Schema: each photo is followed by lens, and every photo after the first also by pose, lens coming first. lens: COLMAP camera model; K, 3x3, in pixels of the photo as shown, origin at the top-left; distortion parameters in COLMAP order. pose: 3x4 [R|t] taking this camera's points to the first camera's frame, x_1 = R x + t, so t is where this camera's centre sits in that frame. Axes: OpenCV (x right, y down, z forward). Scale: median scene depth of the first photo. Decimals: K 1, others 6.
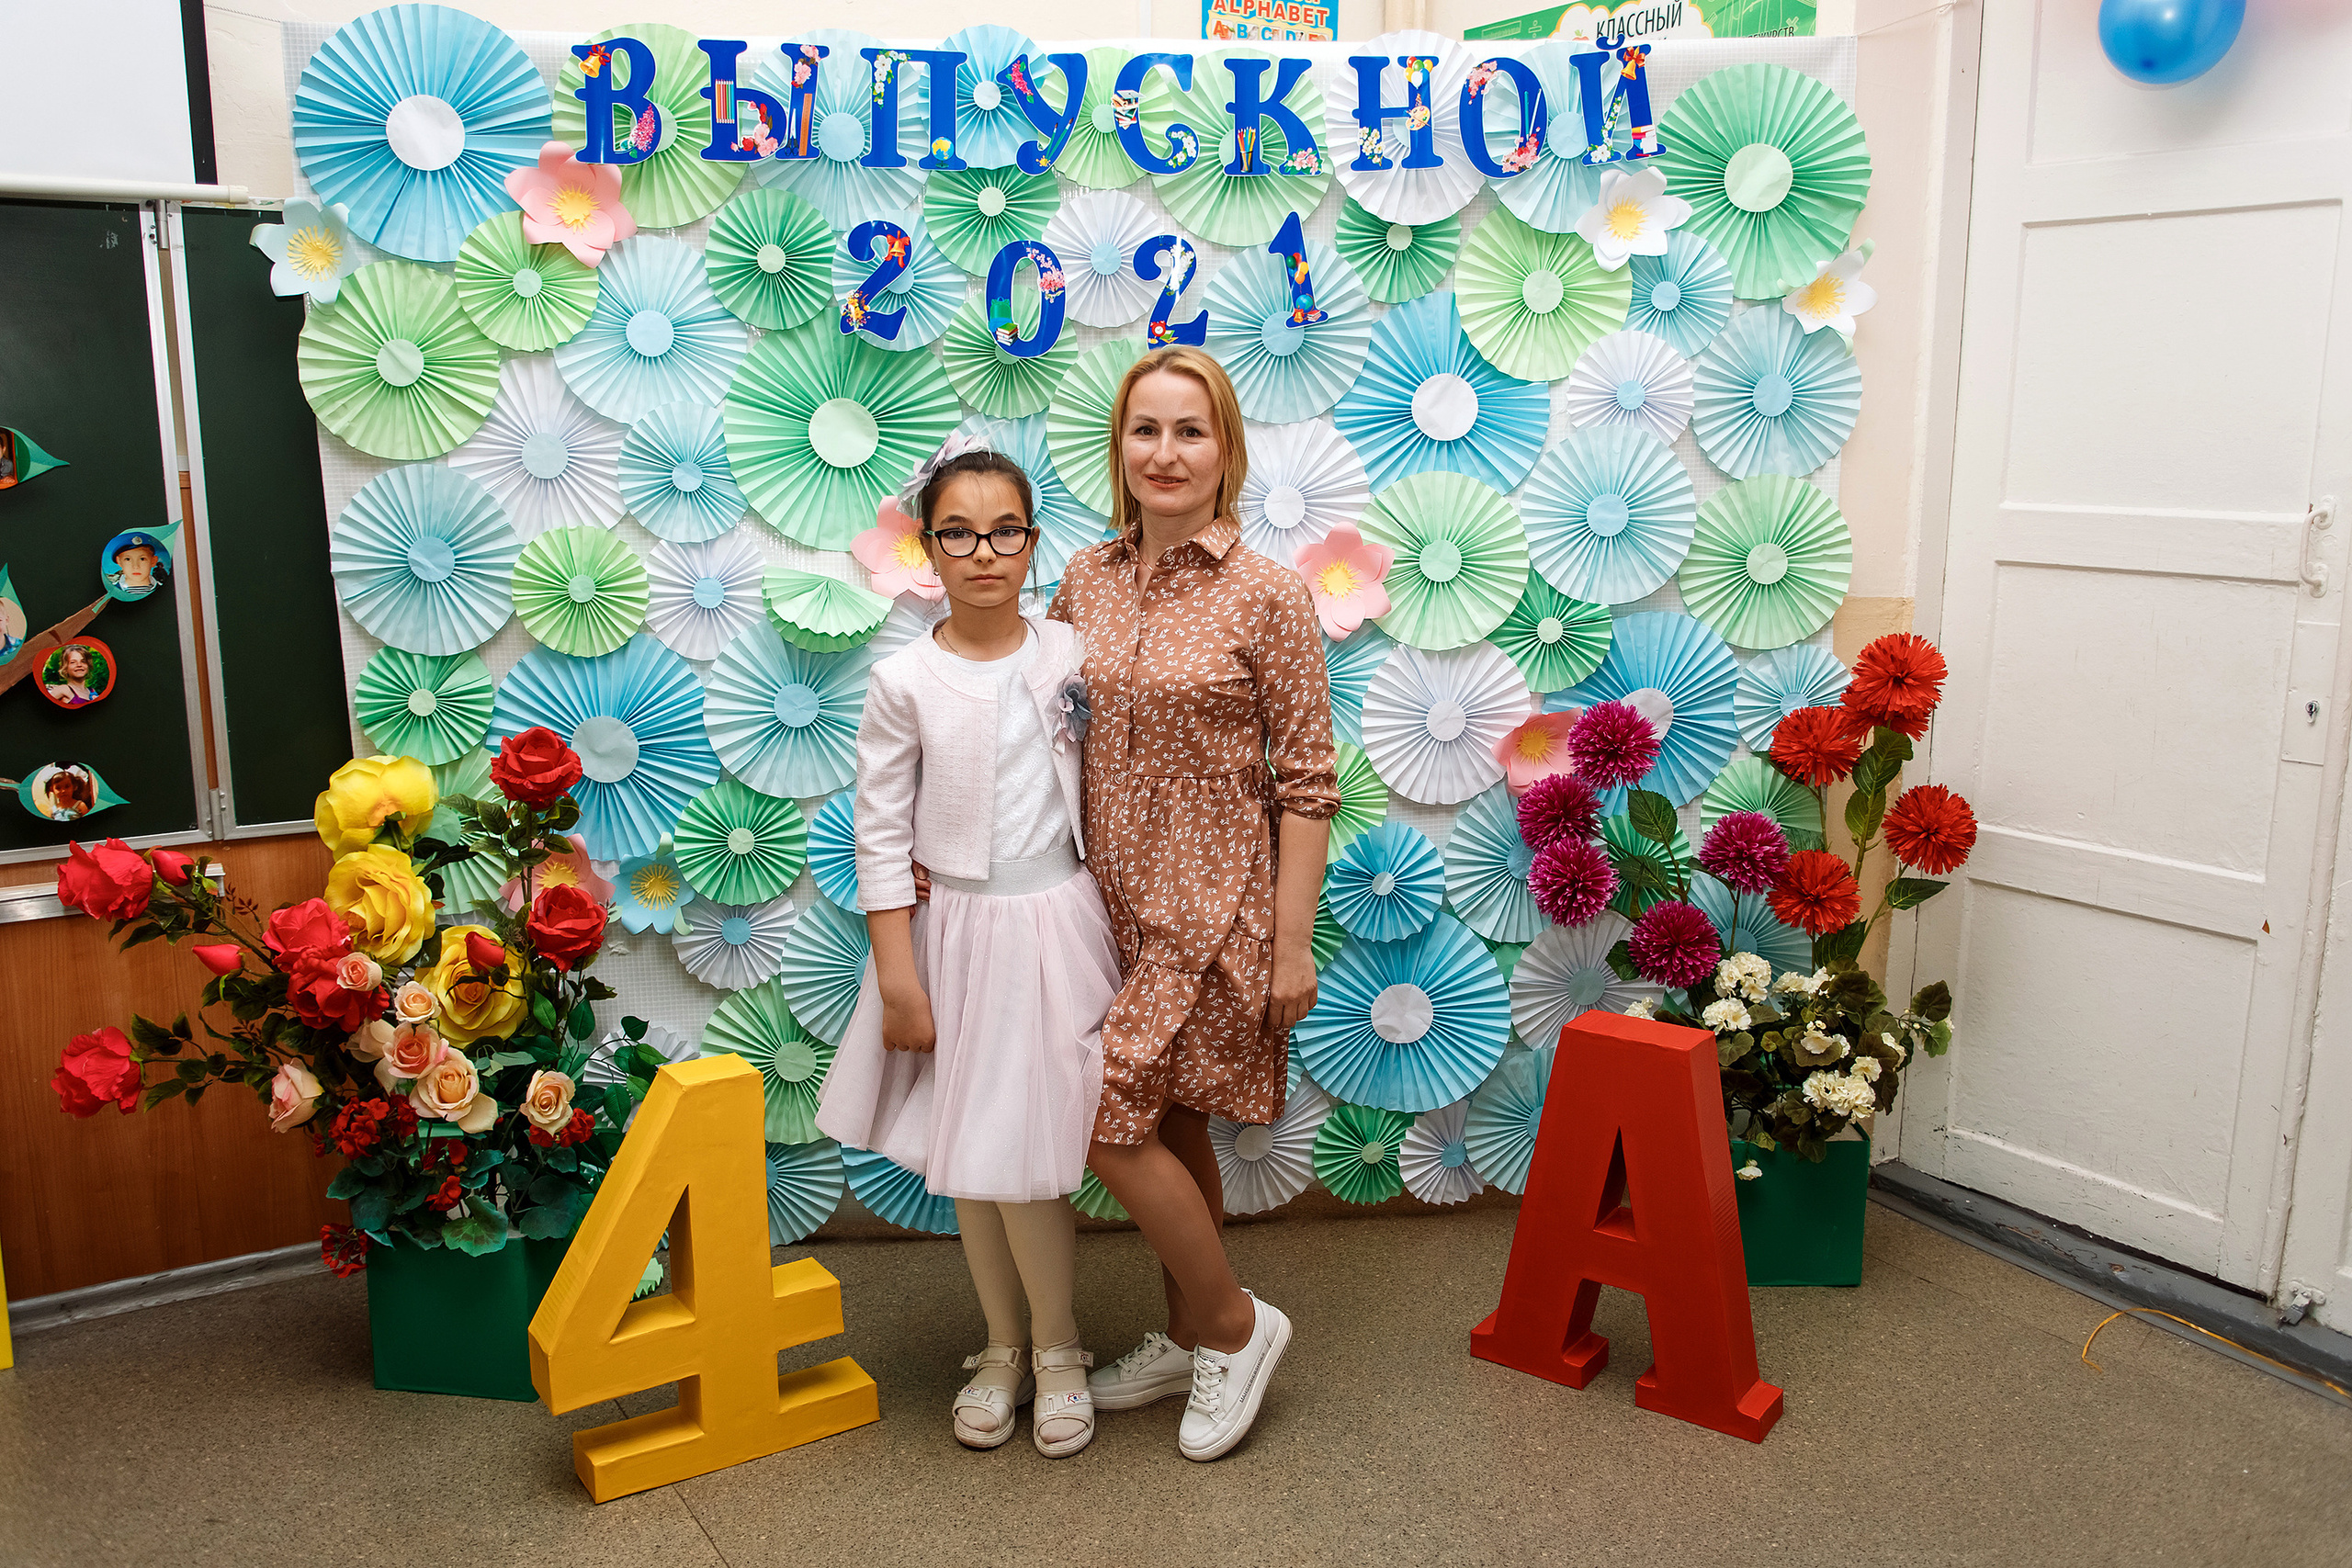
lens RADIAL K [[2105.1, 0, 1187.4], [0, 2105.1, 800.6], [0, 0, 1]] dist [-0.019547, 0.012838]
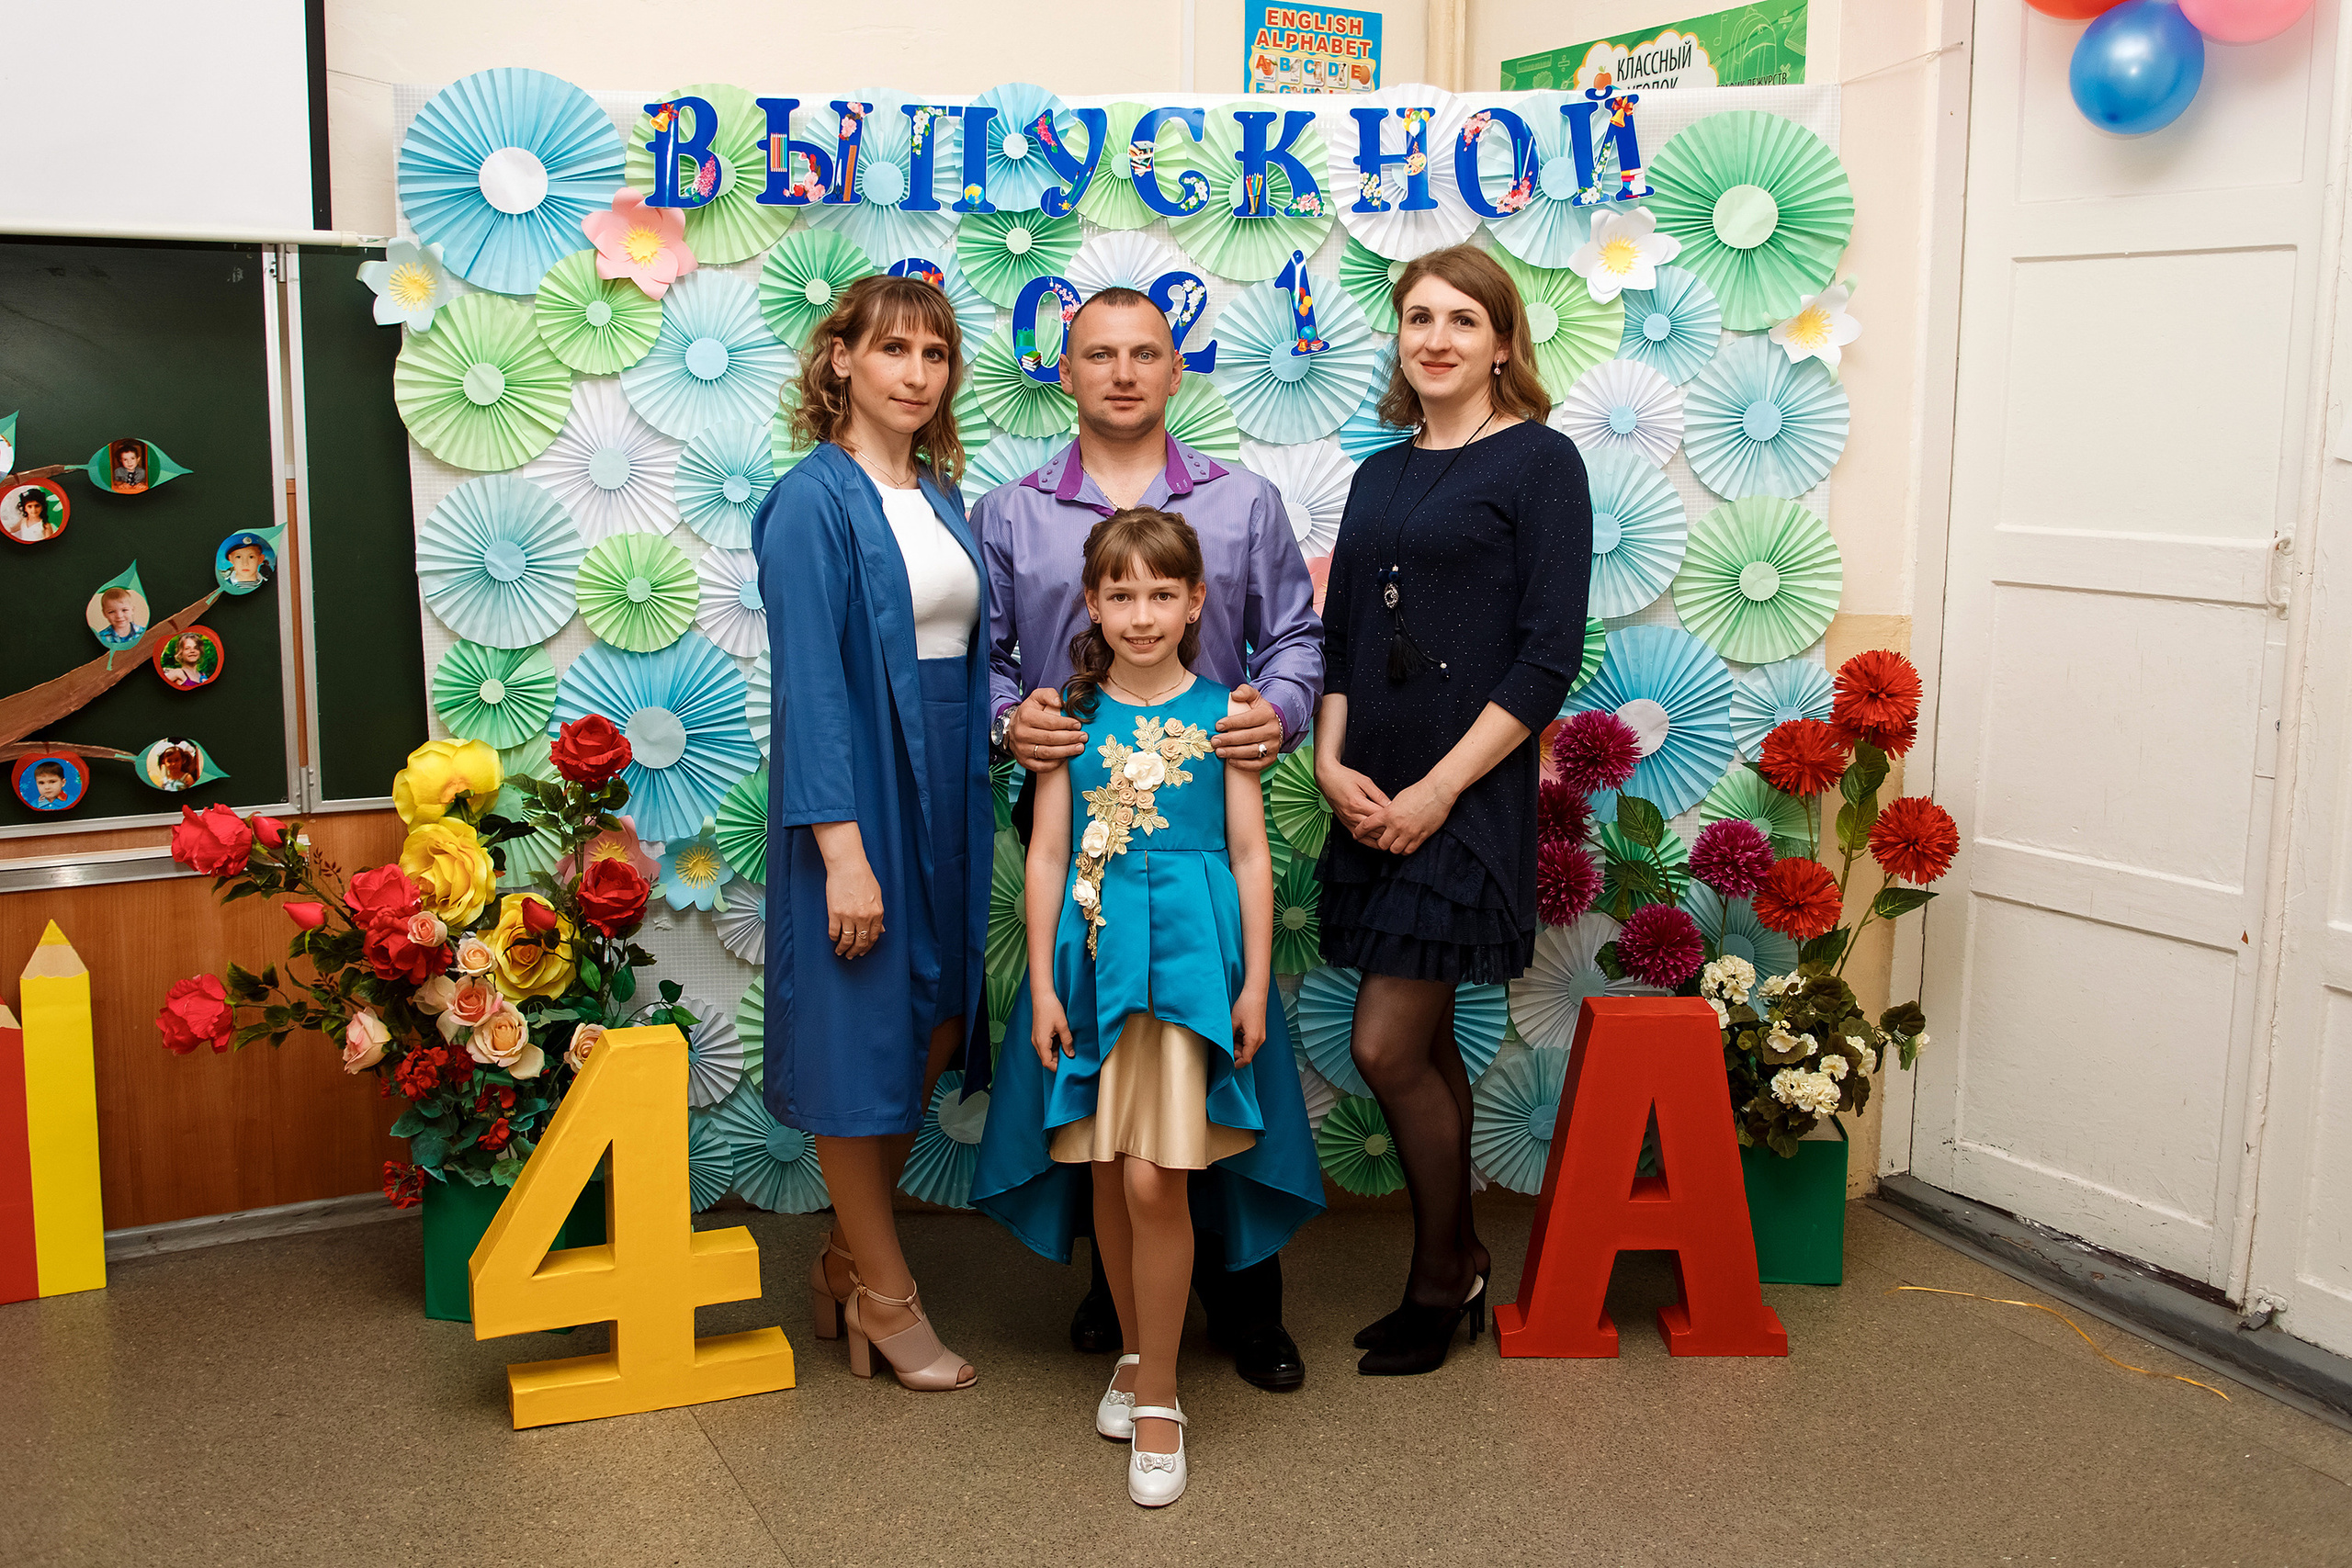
lens RADIAL K [[2548.8, 0, 1207.2], [0, 2548.8, 697.3], [0, 0, 1]] dist [-0.016912, 0.000000]
pose [[0.996745, 0.017806, -0.078626, 0.111075], [-0.022114, 0.998282, -0.054257, 0.020440], [0.077525, 0.055820, 0.995427, -0.290392]]
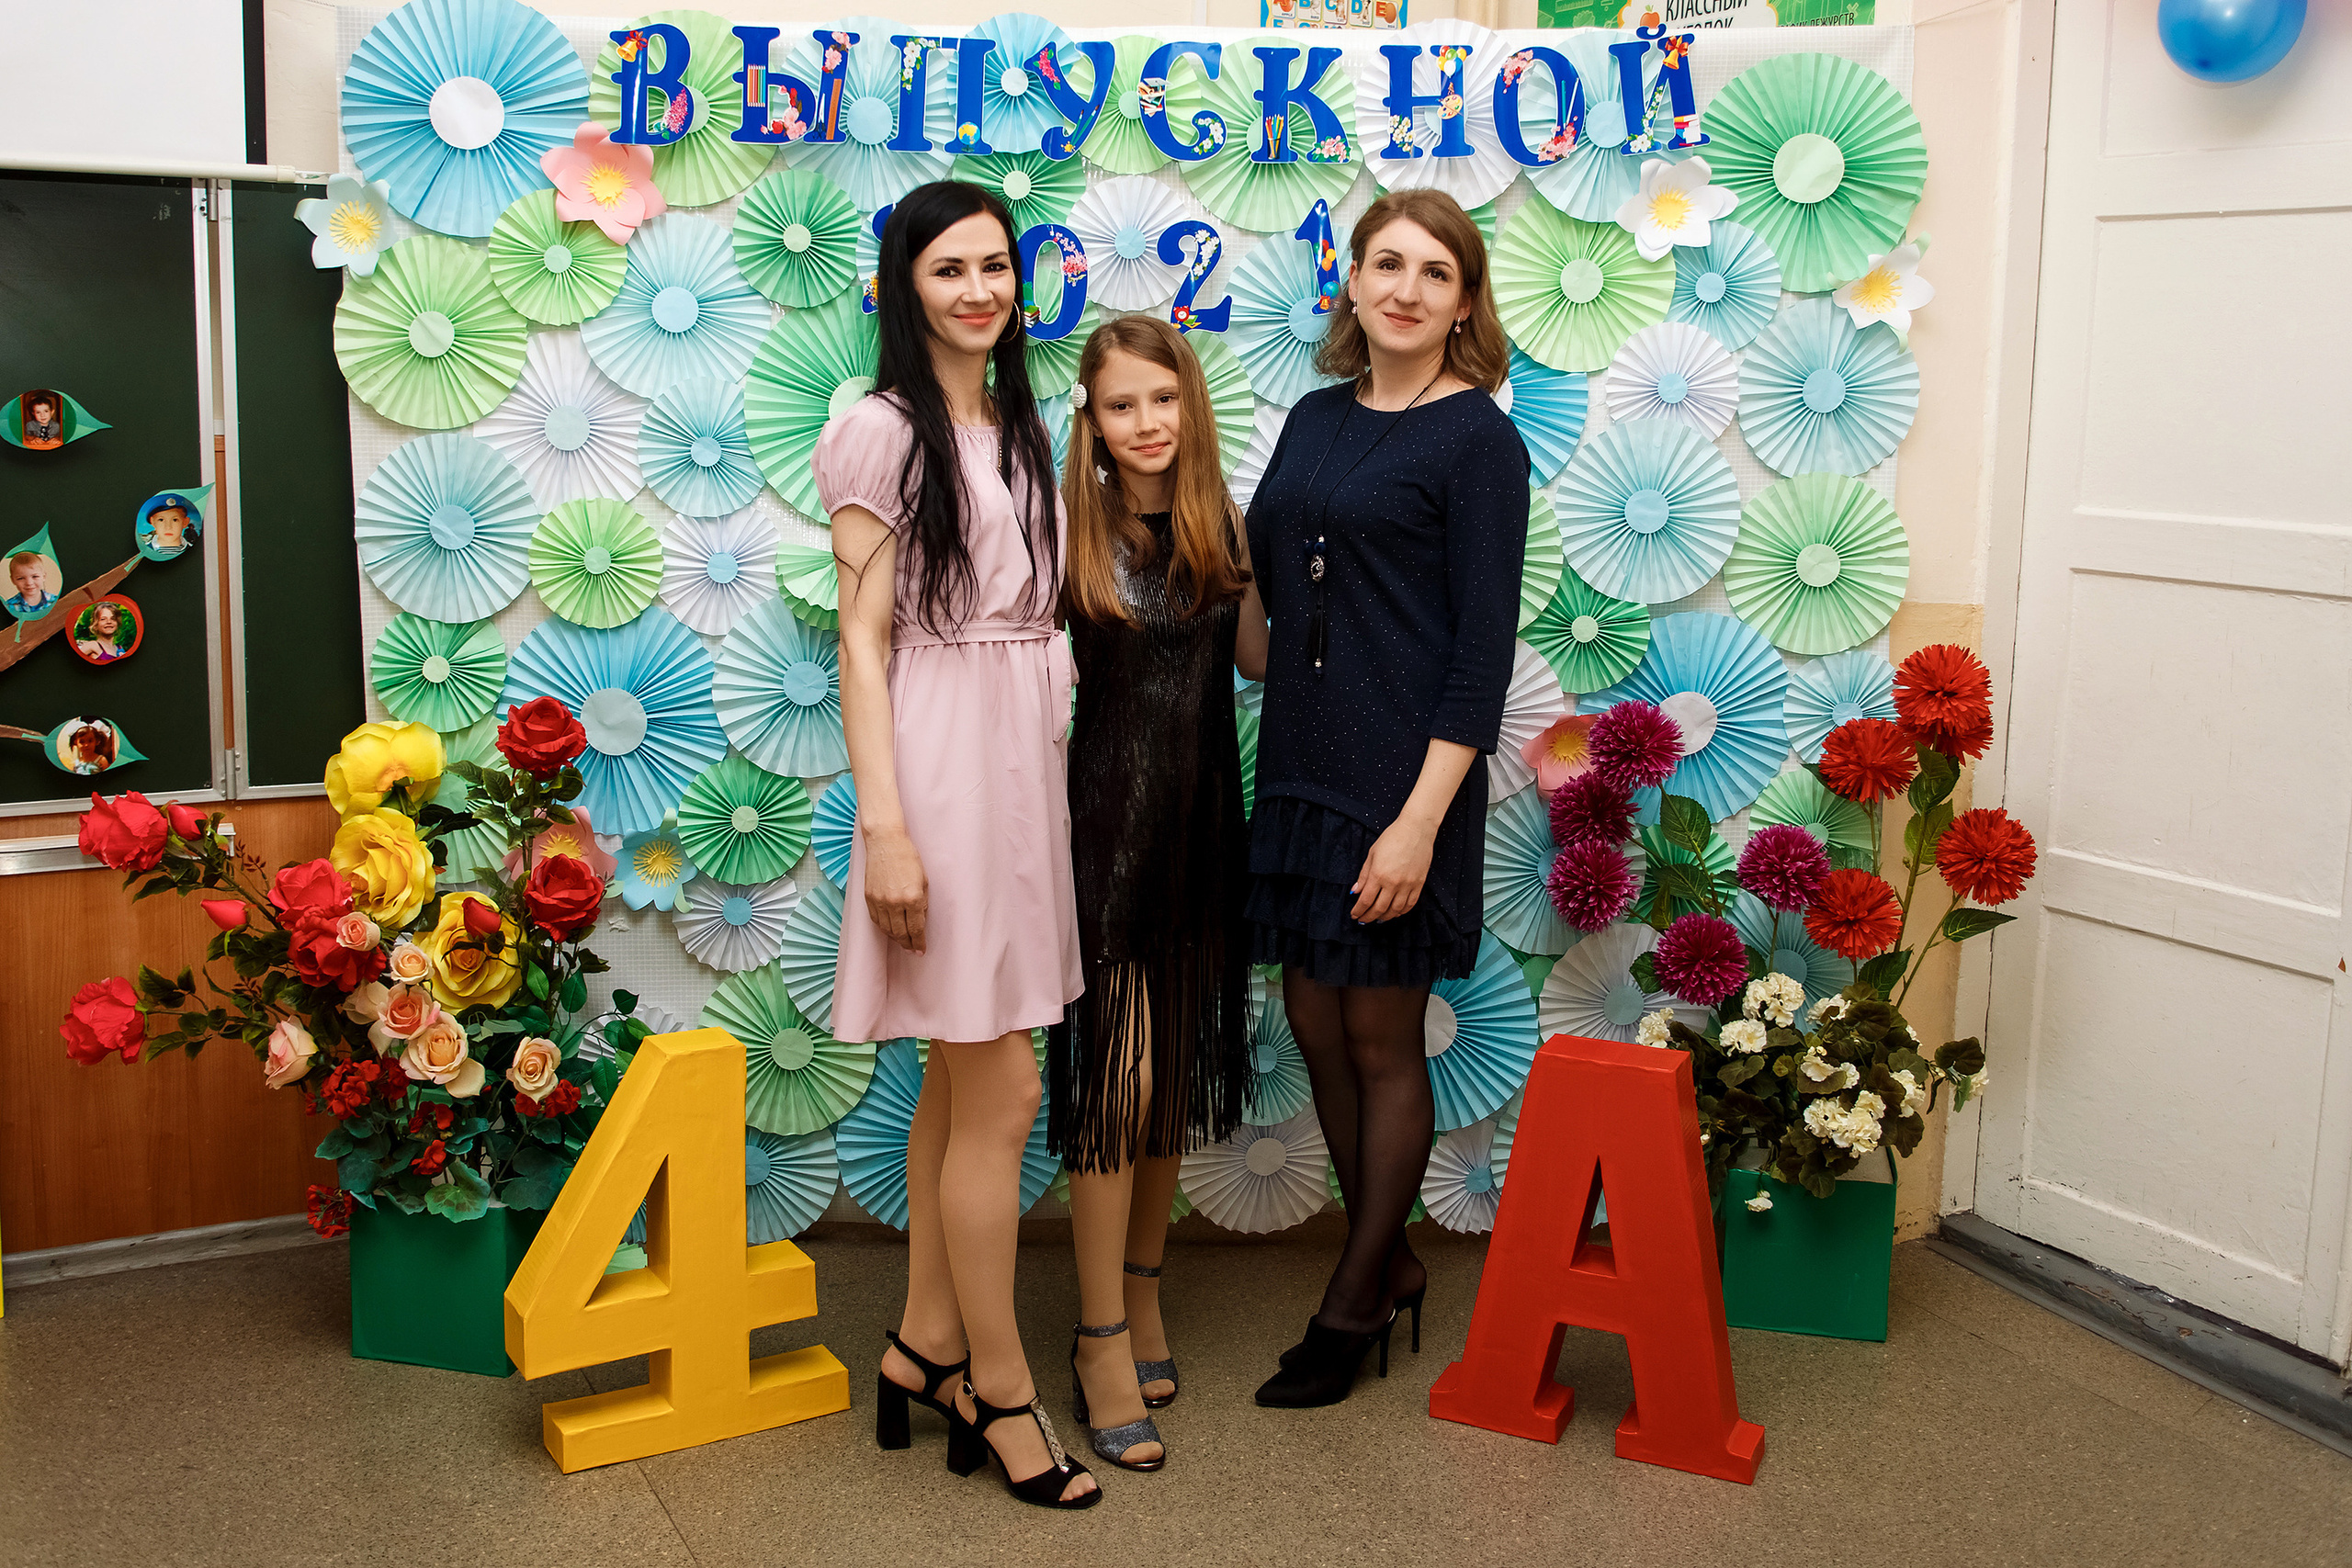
lens RADIAL K [[2548.8, 0, 1172.5], [0, 2548.8, 643.8], [0, 0, 1]] dist [-0.016912, 0.000000]
pose [[0.996335, 0.028730, -0.080564, 0.083467], [-0.033981, 0.997334, -0.064578, 0.007953], [0.078494, 0.067079, 0.994655, -0.181693]]
